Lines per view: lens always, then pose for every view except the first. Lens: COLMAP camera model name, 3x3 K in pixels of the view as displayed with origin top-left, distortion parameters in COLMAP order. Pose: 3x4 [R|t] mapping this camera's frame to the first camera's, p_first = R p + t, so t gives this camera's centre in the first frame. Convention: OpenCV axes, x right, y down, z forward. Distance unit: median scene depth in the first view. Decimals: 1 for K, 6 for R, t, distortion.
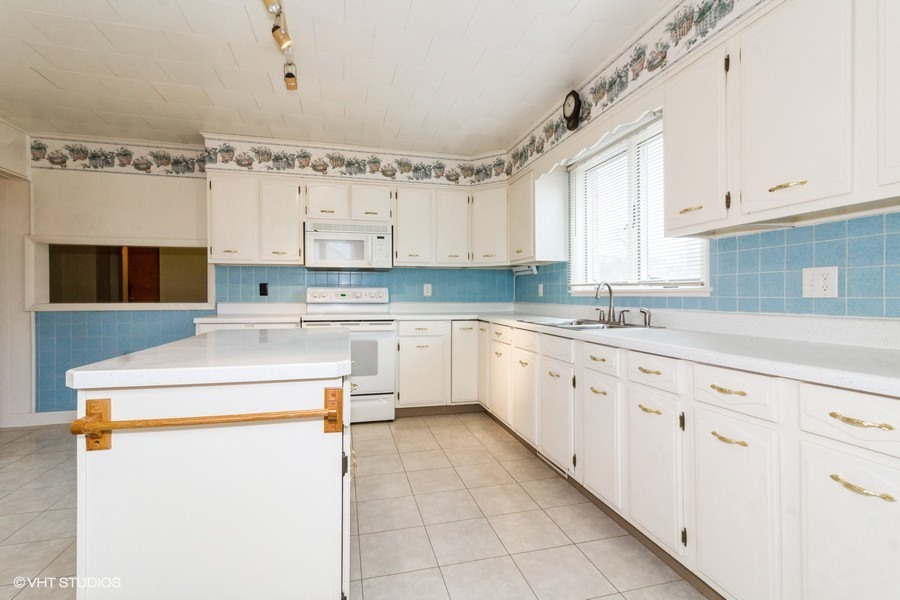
lens RADIAL K [[417.1, 0, 445.8], [0, 417.1, 292.2], [0, 0, 1]] dist [0.010180, 0.000403]
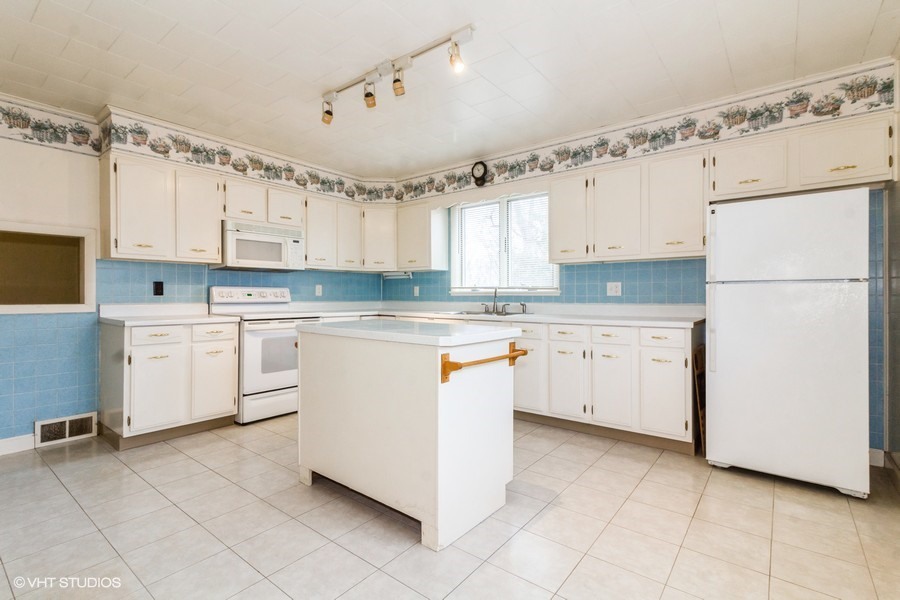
lens RADIAL K [[429.5, 0, 449.3], [0, 429.5, 289.8], [0, 0, 1]] dist [0.031858, -0.000592]
pose [[0.795539, 0.007654, 0.605854, -0.533597], [-0.004389, 0.999967, -0.006870, -0.000252], [-0.605886, 0.002806, 0.795546, -0.131533]]
